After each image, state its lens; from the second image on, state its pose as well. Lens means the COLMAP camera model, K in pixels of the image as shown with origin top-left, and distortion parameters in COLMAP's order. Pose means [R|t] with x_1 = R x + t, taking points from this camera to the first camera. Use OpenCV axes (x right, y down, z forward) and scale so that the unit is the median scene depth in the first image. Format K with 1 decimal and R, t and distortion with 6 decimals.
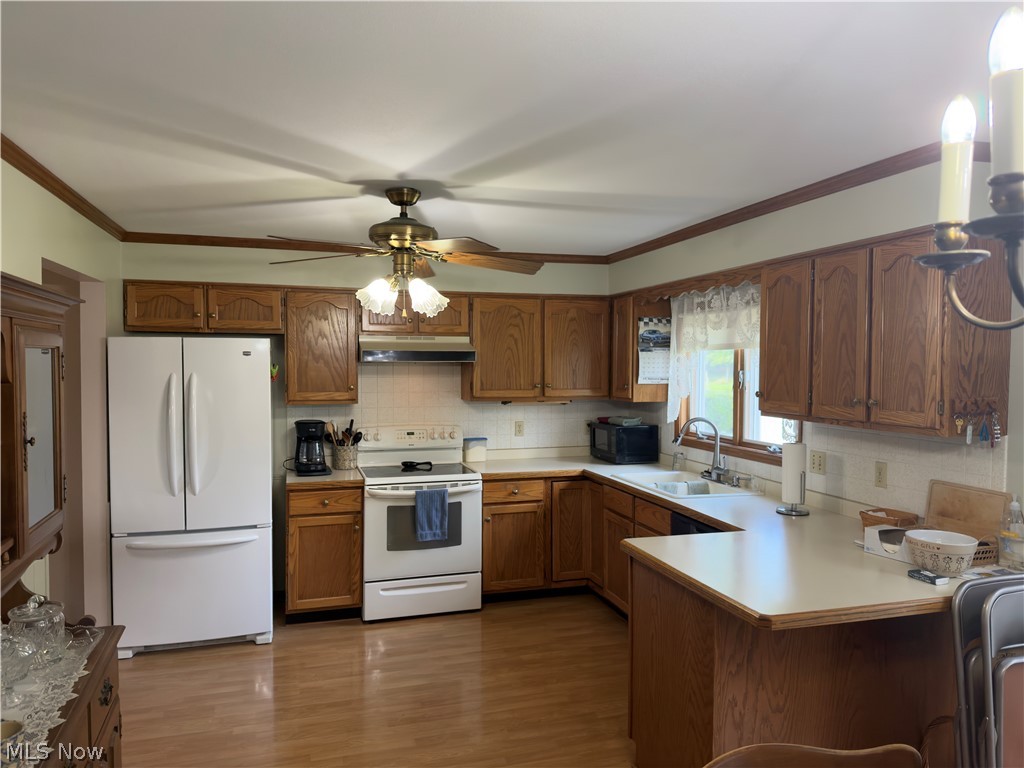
lens RADIAL K [[715.2, 0, 511.7], [0, 715.2, 386.5], [0, 0, 1]] dist [0.000082, -0.000012]
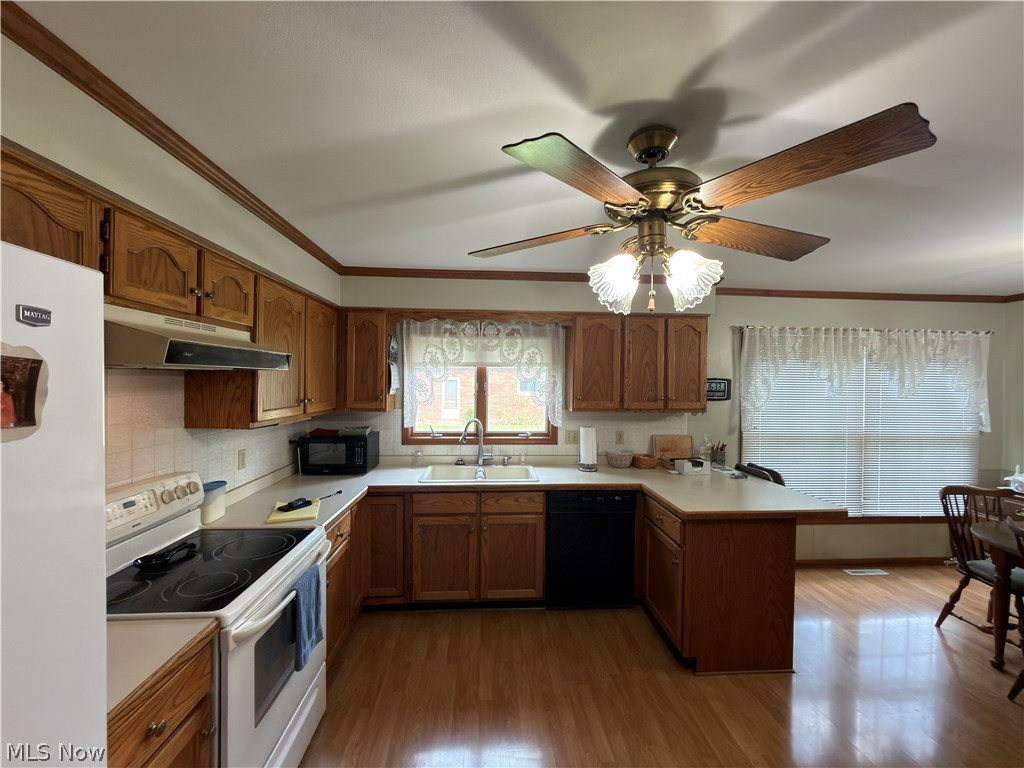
lens RADIAL K [[406.6, 0, 514.6], [0, 406.6, 380.6], [0, 0, 1]] dist [0.000660, 0.000046]
pose [[0.211587, 0.003379, 0.977353, -0.411368], [0.023836, 0.999679, -0.008616, -0.016679], [-0.977068, 0.025120, 0.211439, 0.731715]]
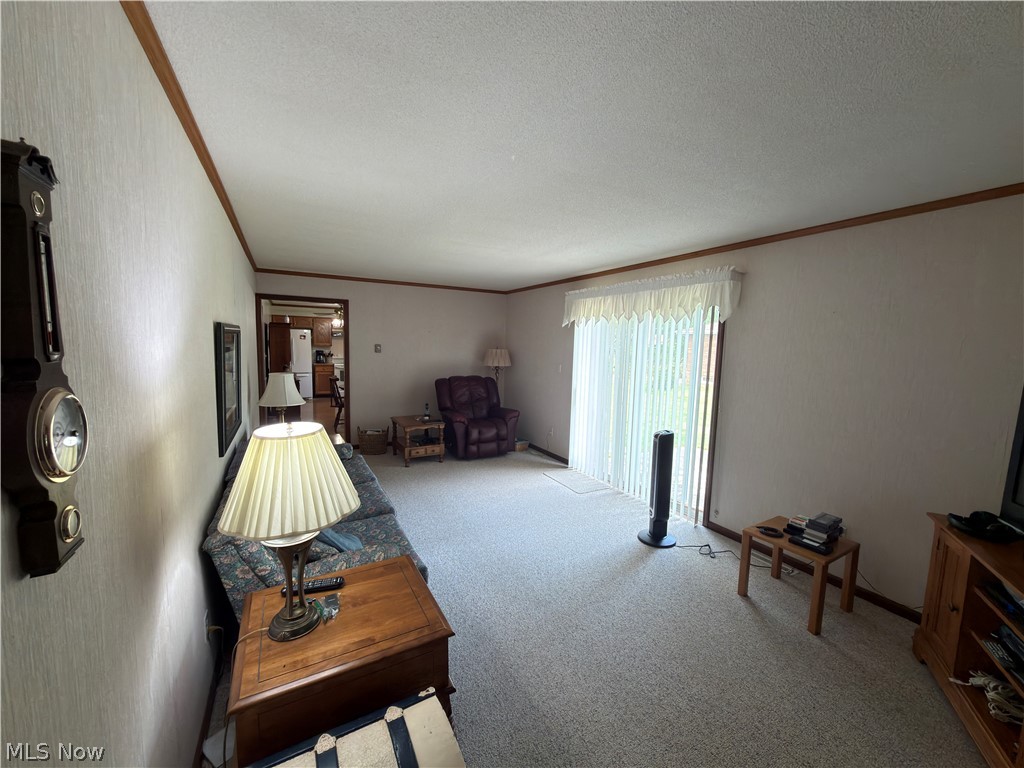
lens RADIAL K [[406.6, 0, 512.5], [0, 406.6, 382.4], [0, 0, 1]] dist [0.000660, 0.000046]
pose [[0.976564, 0.005221, 0.215162, 0.313472], [-0.020349, 0.997467, 0.068152, 0.054311], [-0.214261, -0.070933, 0.974197, -1.605398]]
